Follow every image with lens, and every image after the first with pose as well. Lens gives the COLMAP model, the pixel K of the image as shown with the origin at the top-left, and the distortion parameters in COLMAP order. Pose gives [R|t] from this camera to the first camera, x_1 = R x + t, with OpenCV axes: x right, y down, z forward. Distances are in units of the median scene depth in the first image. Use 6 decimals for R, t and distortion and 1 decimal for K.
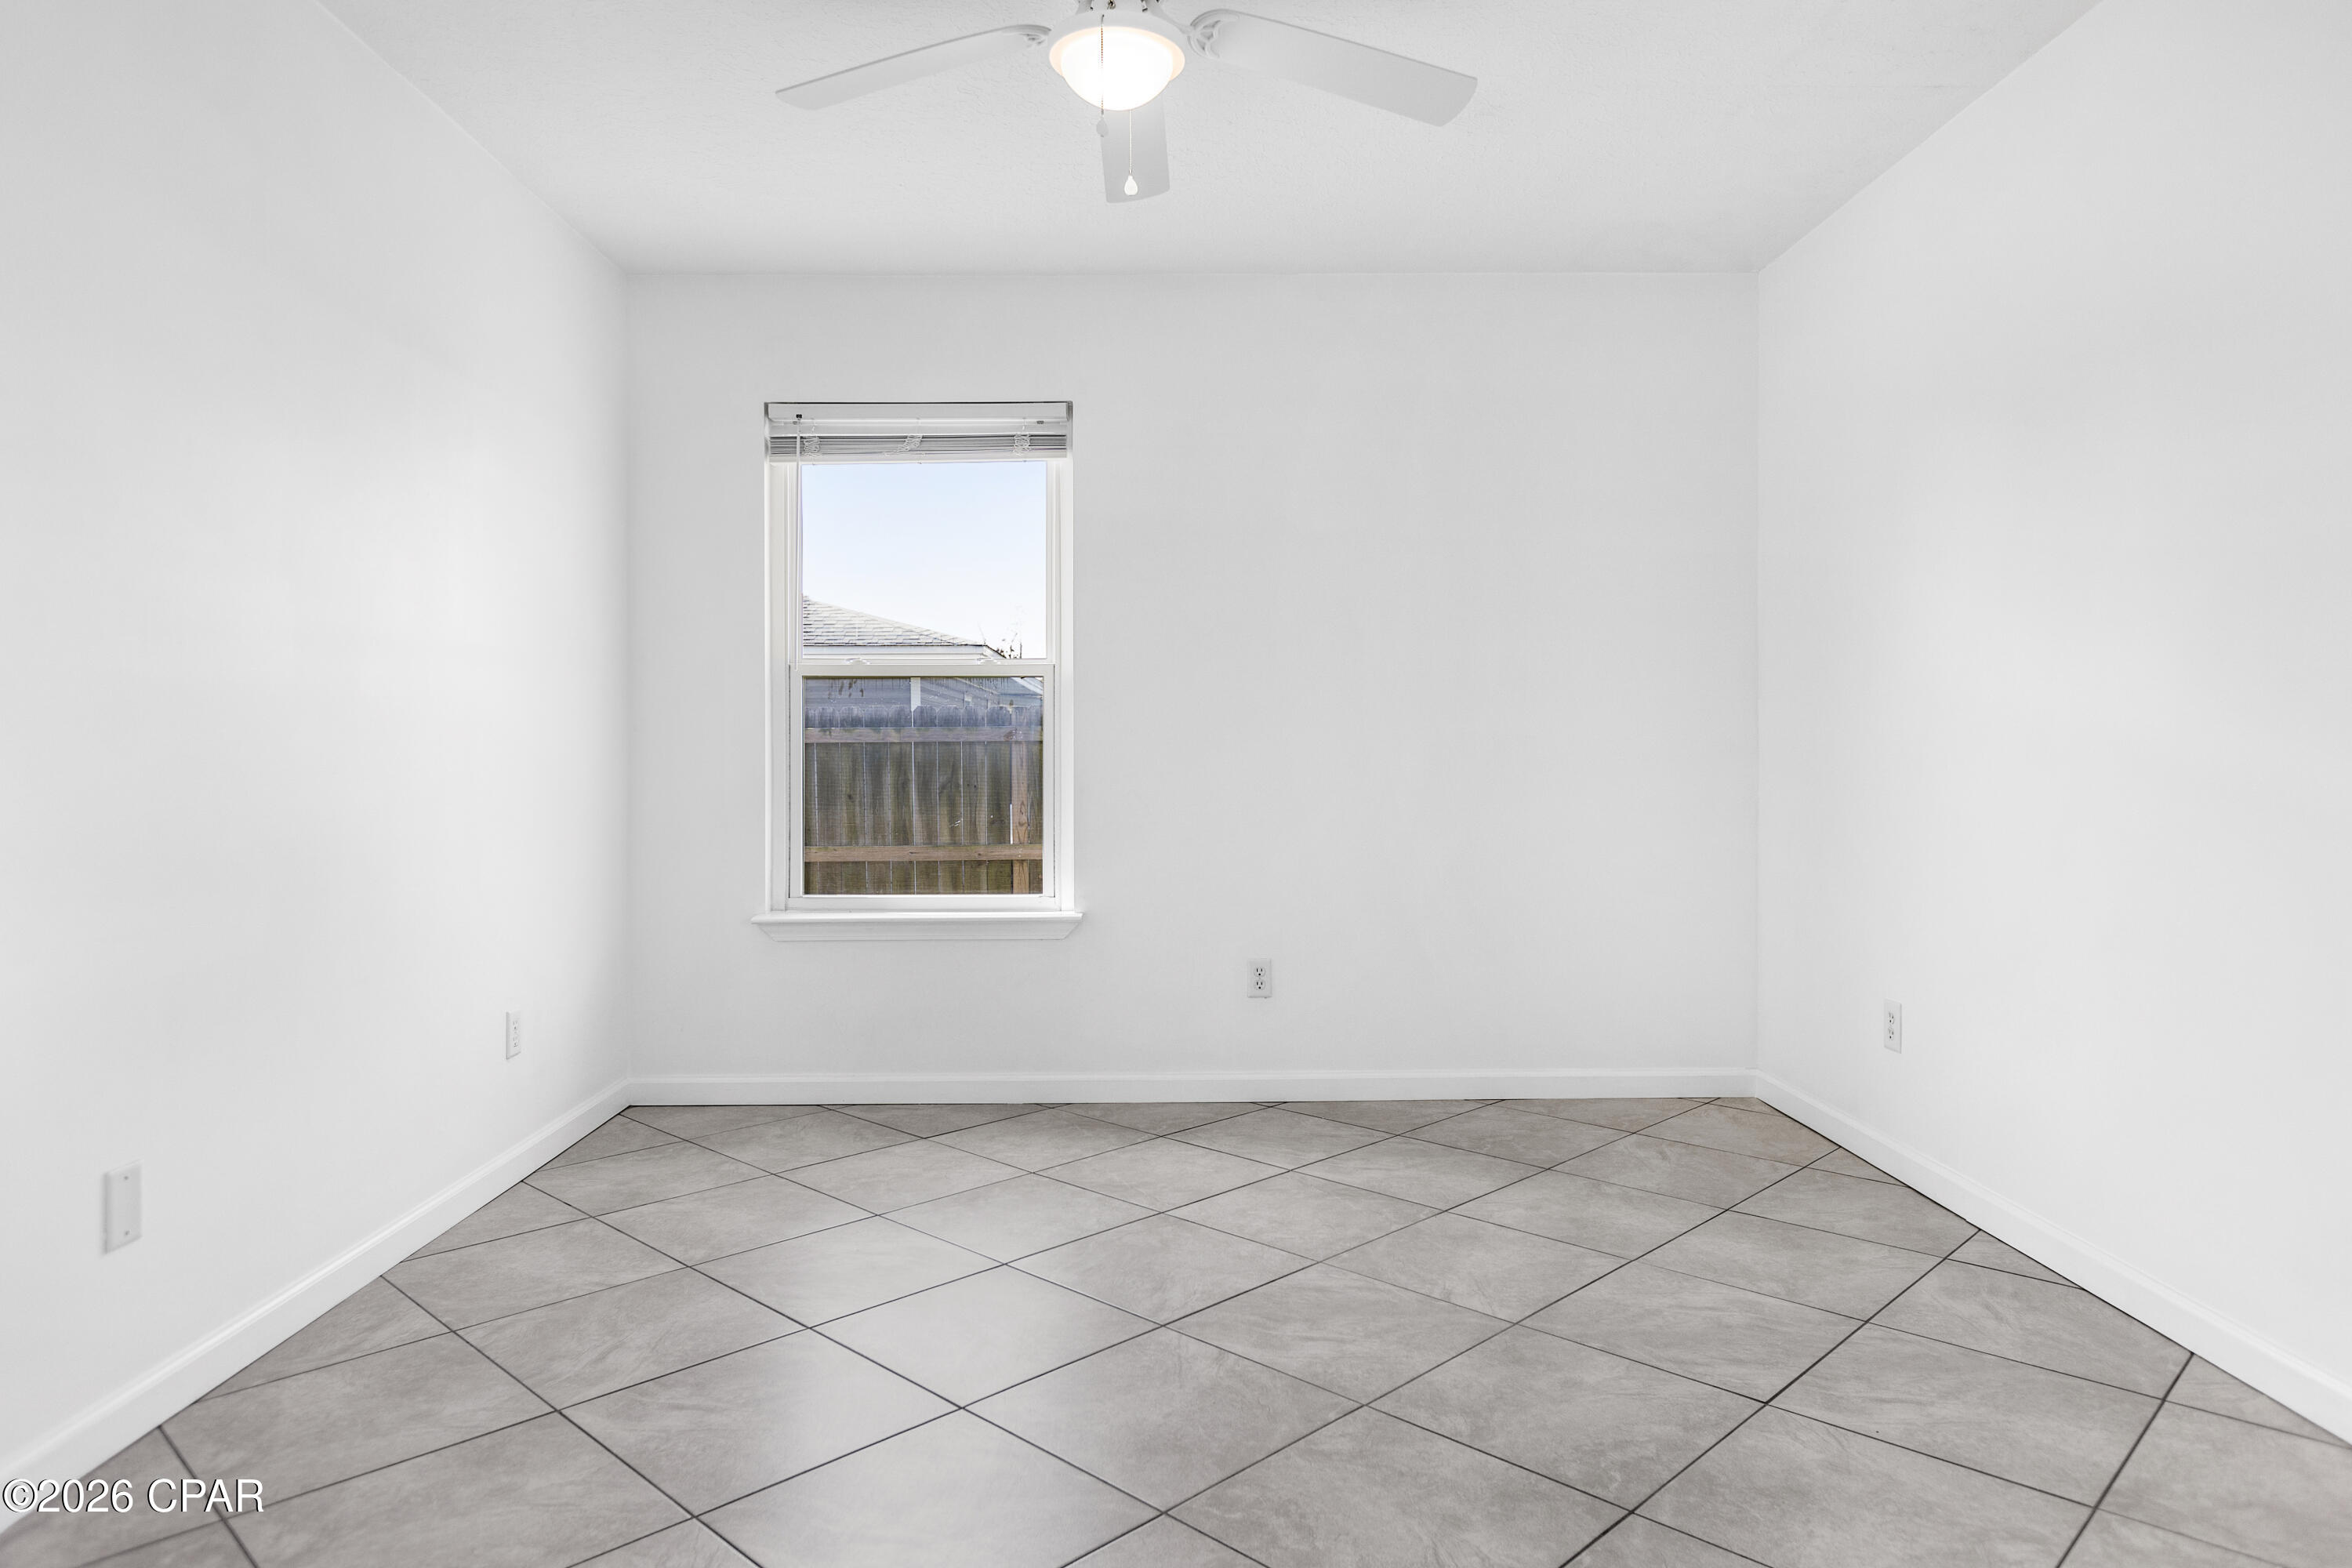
lens RADIAL K [[1449.9, 0, 1174.7], [0, 1449.9, 756.2], [0, 0, 1]] dist [-0.002354, -0.000687]
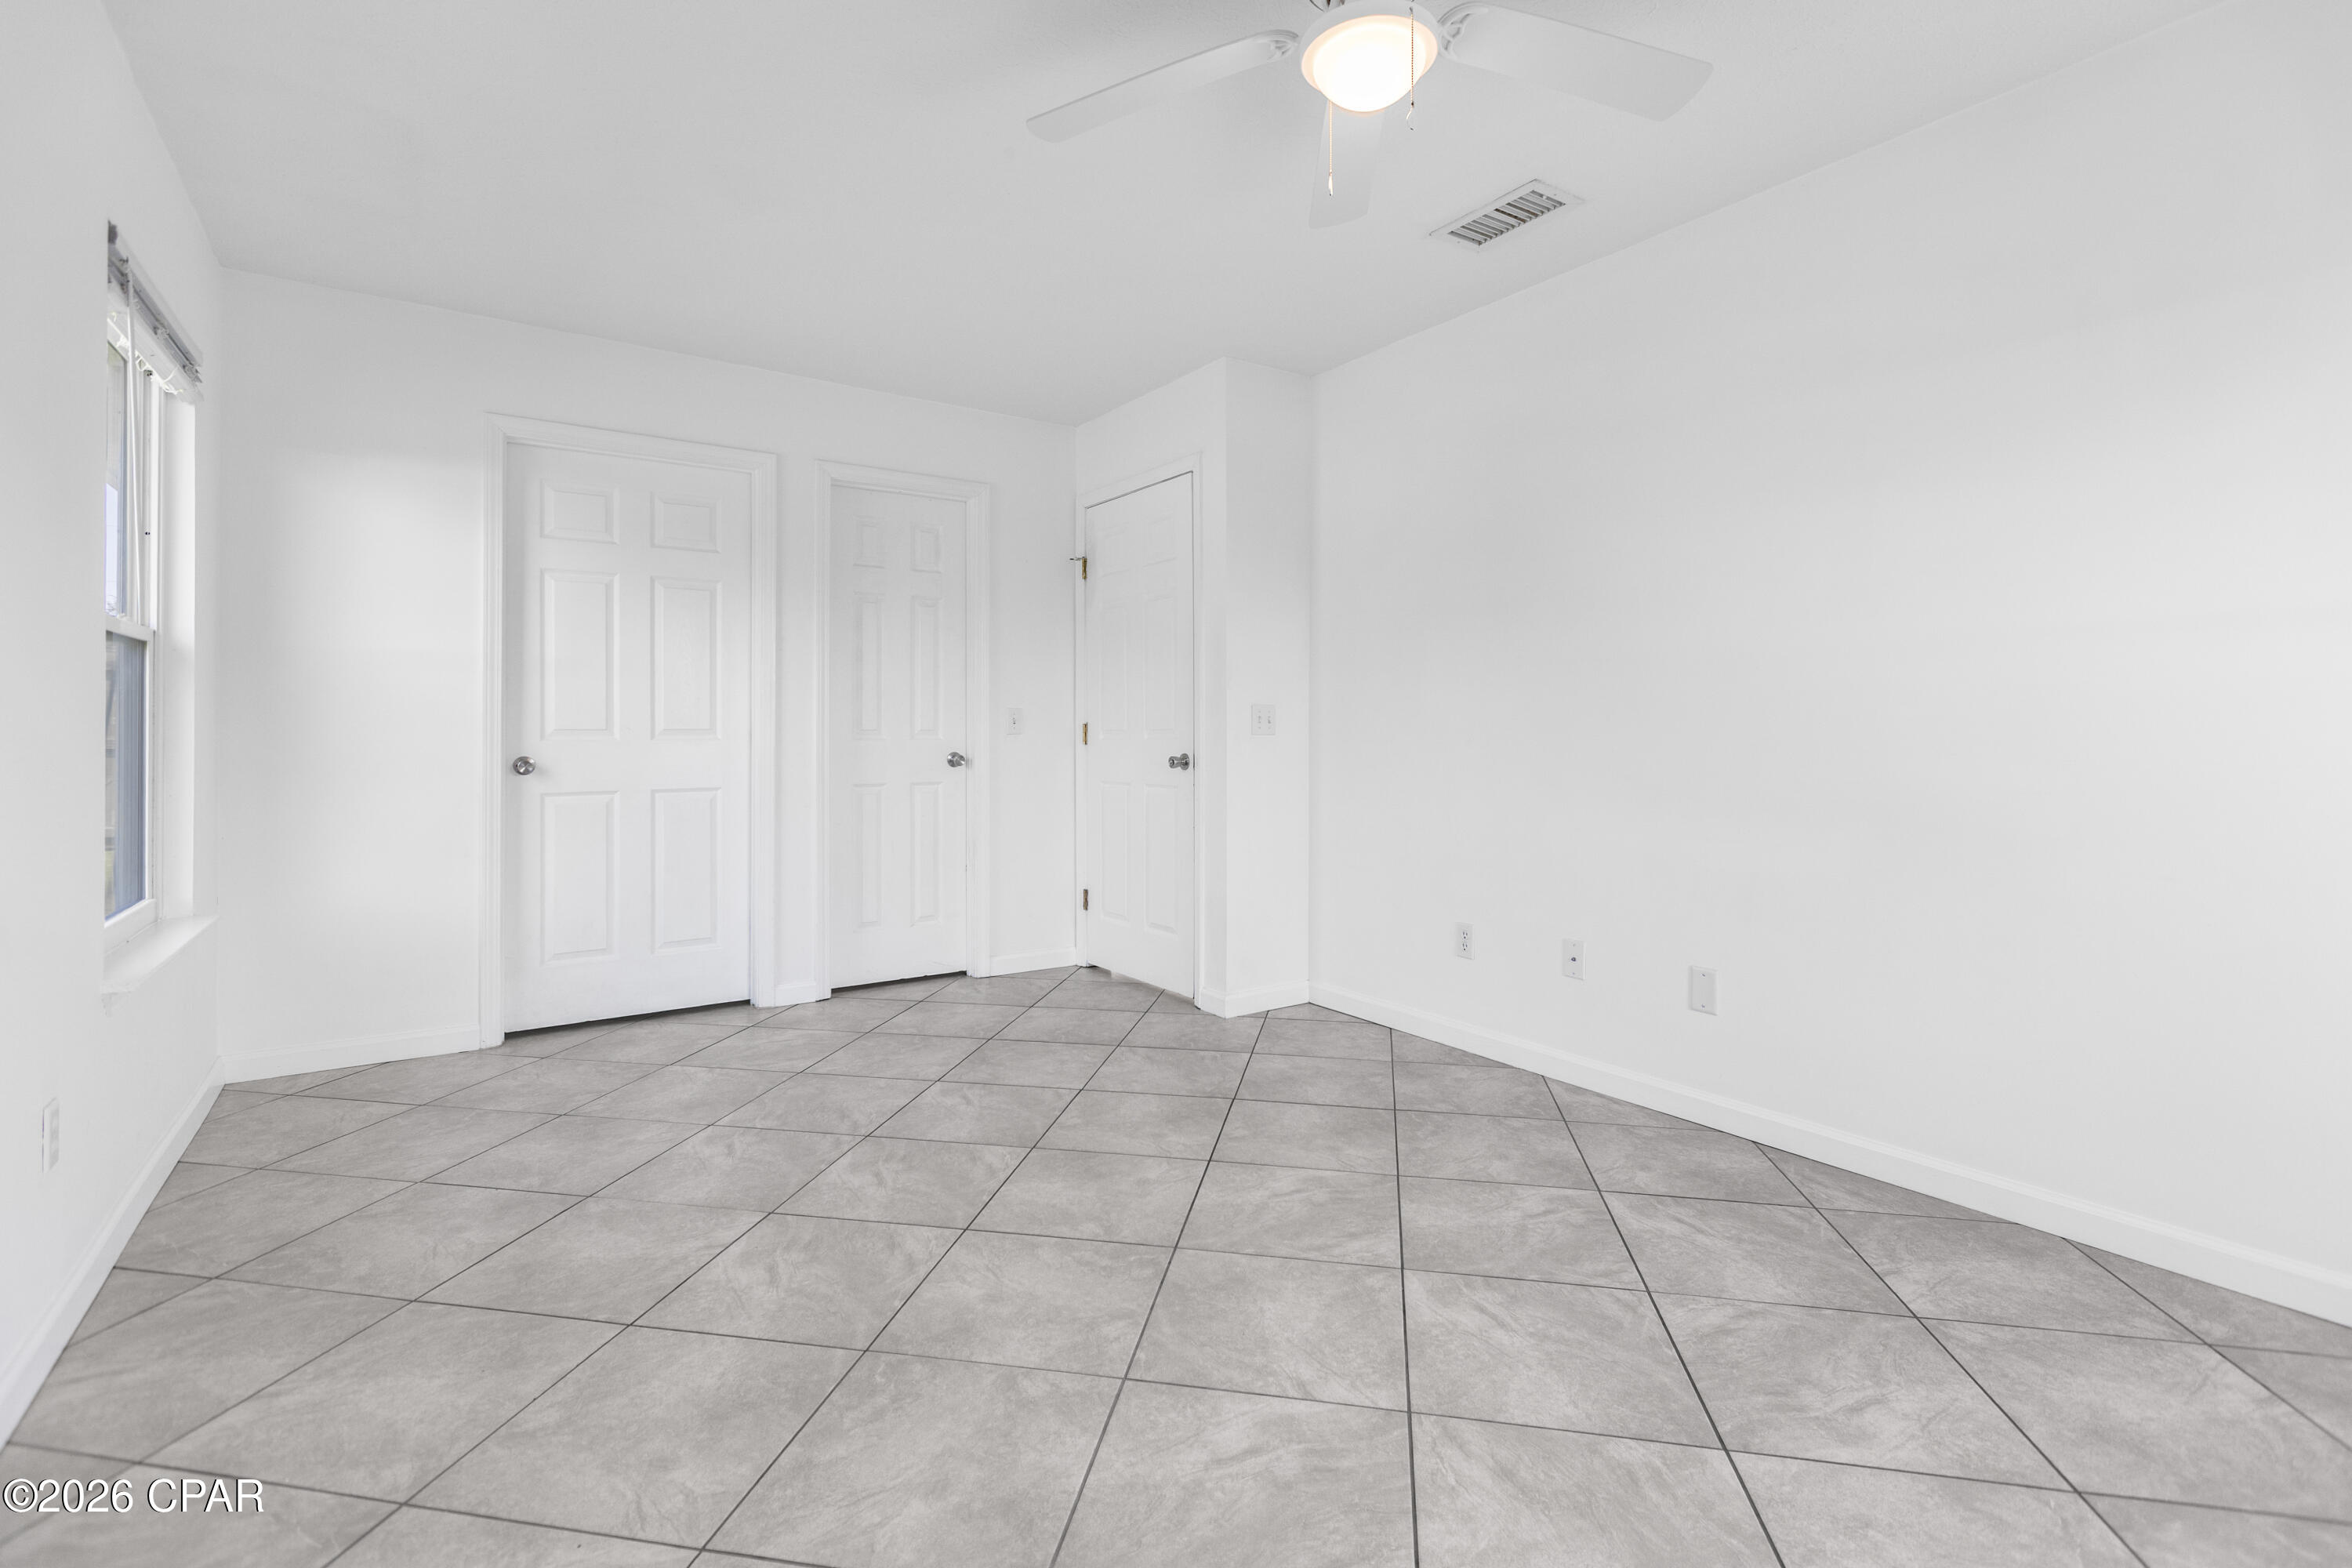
lens RADIAL K [[1058.4, 0, 1167.2], [0, 1058.4, 752.9], [0, 0, 1]] dist [0.003326, -0.001750]
pose [[-0.834050, 0.013638, -0.551521, 0.351877], [-0.000163, 0.999688, 0.024966, -0.009078], [0.551689, 0.020912, -0.833787, 1.118709]]
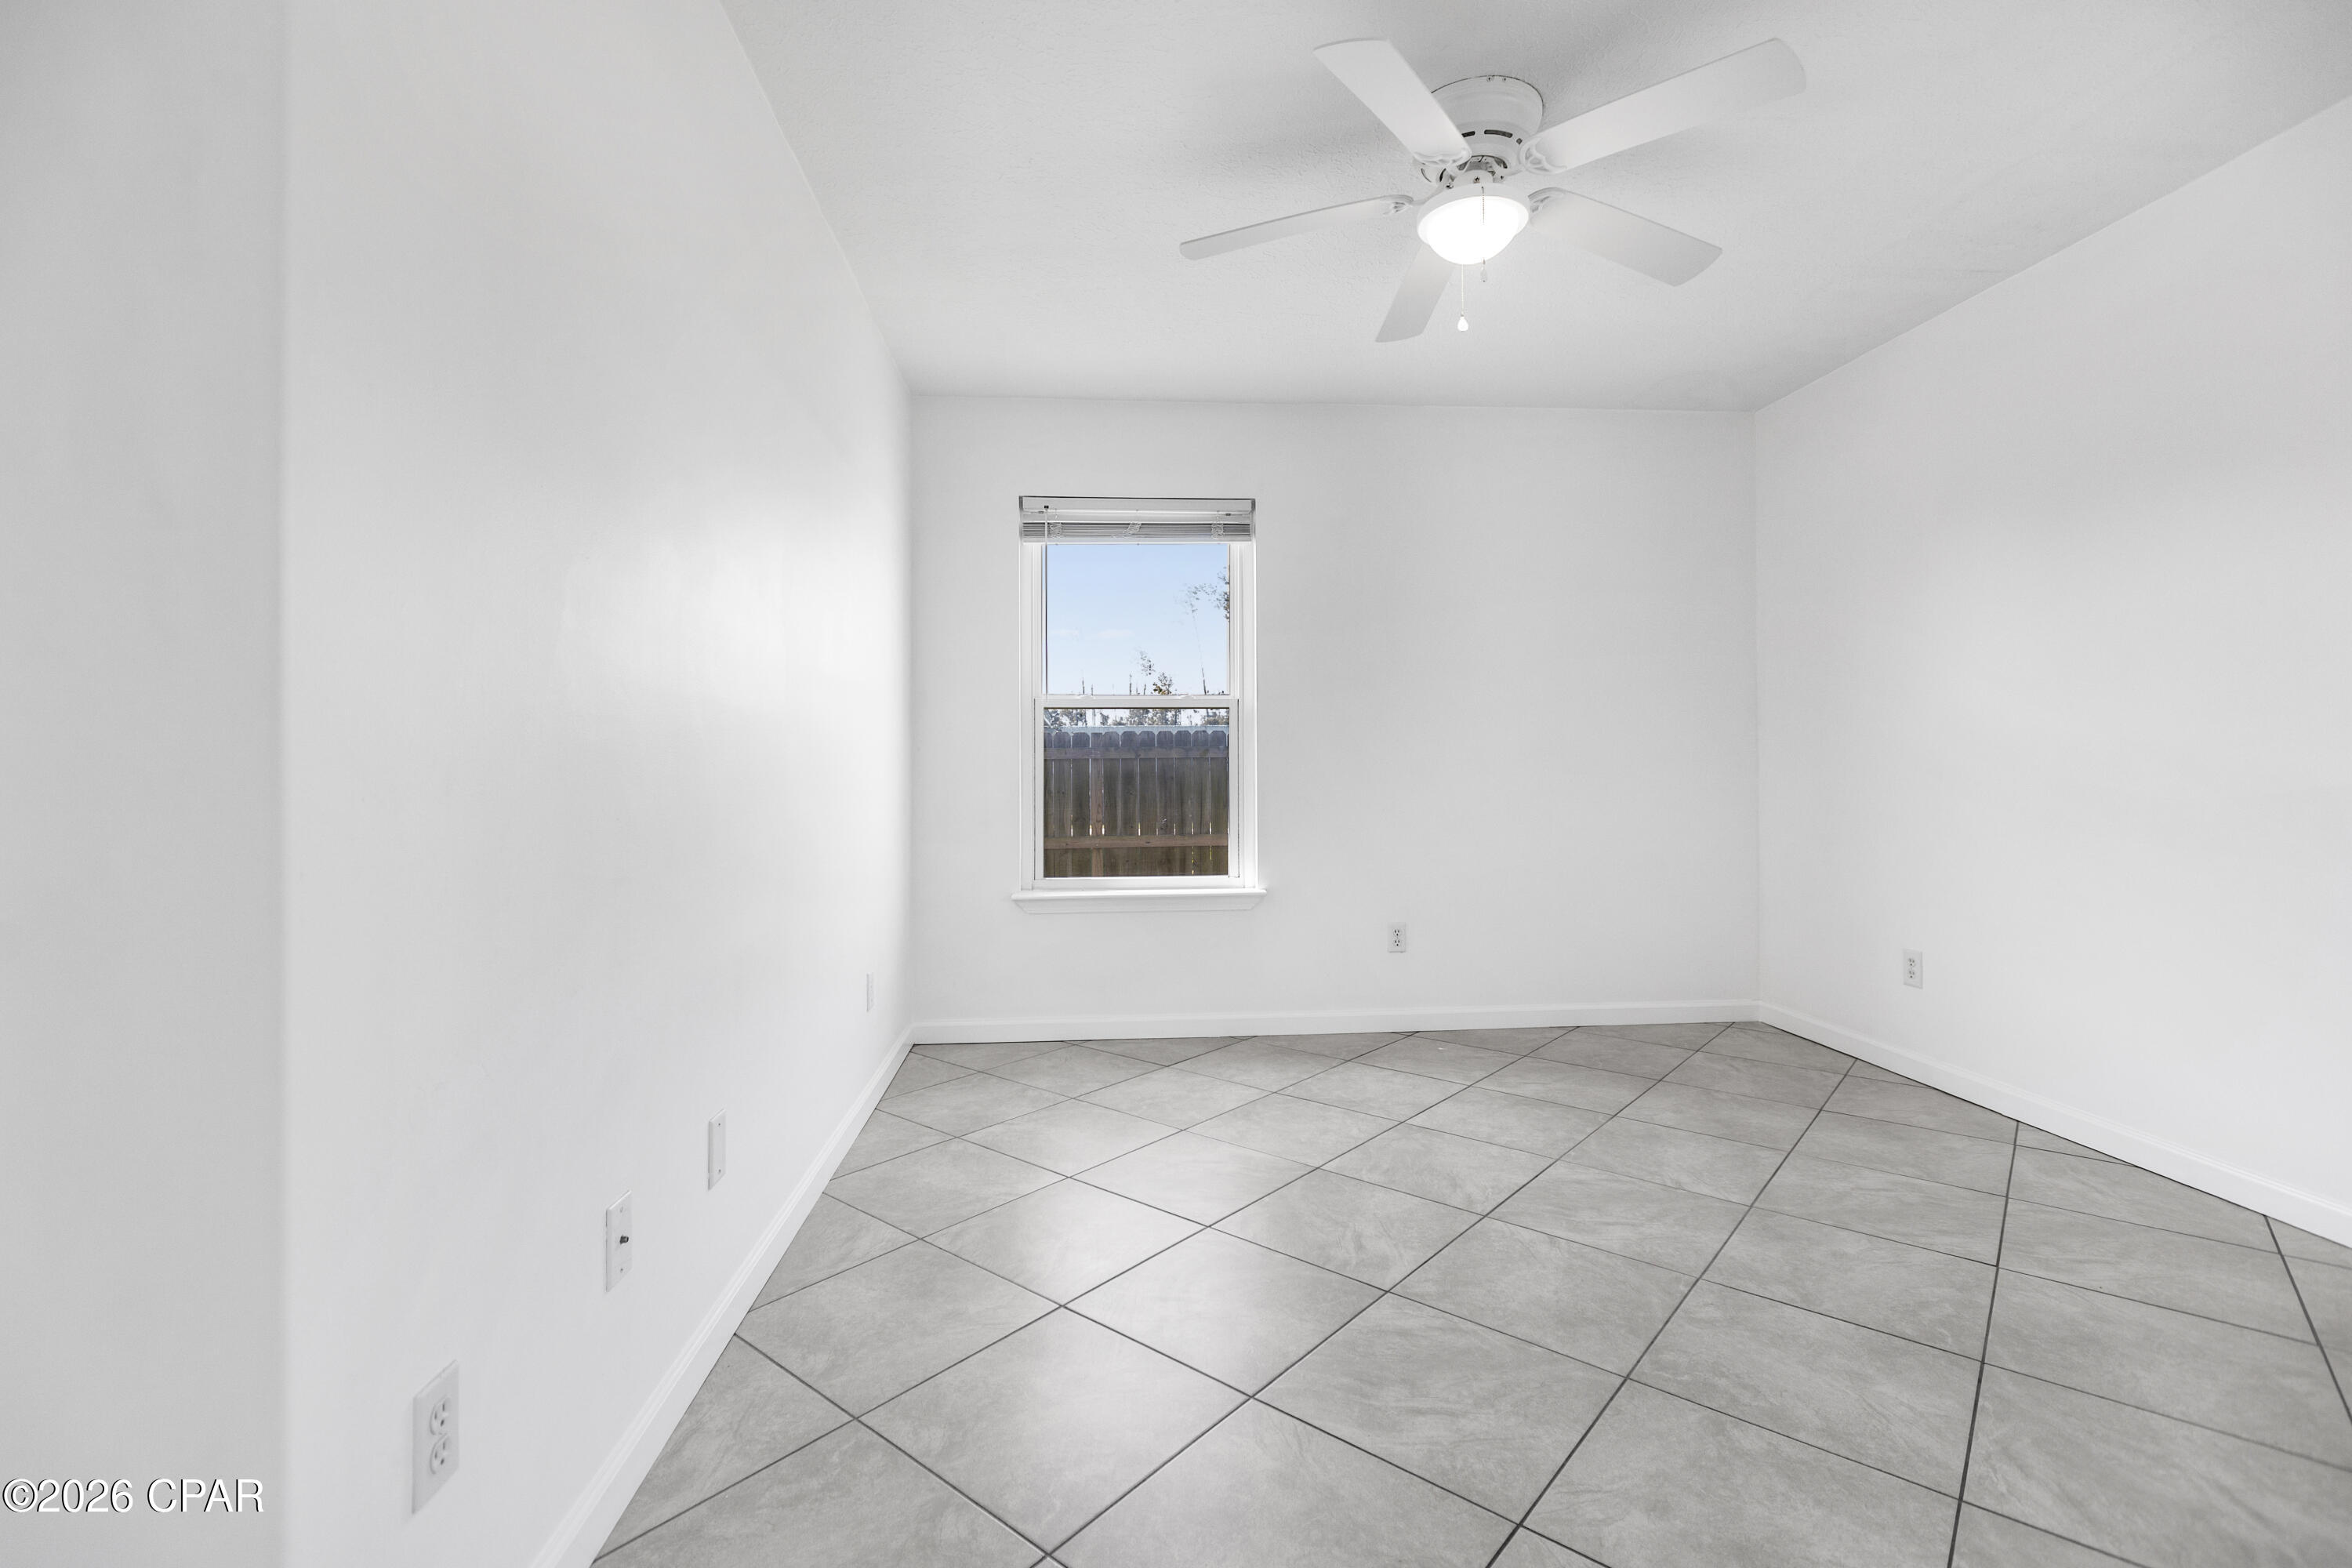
lens RADIAL K [[1058.4, 0, 1167.2], [0, 1058.4, 752.9], [0, 0, 1]] dist [0.003326, -0.001750]
pose [[0.997798, -0.001740, 0.066310, -0.270674], [0.002805, 0.999869, -0.015969, 0.000610], [-0.066273, 0.016120, 0.997671, 0.066352]]
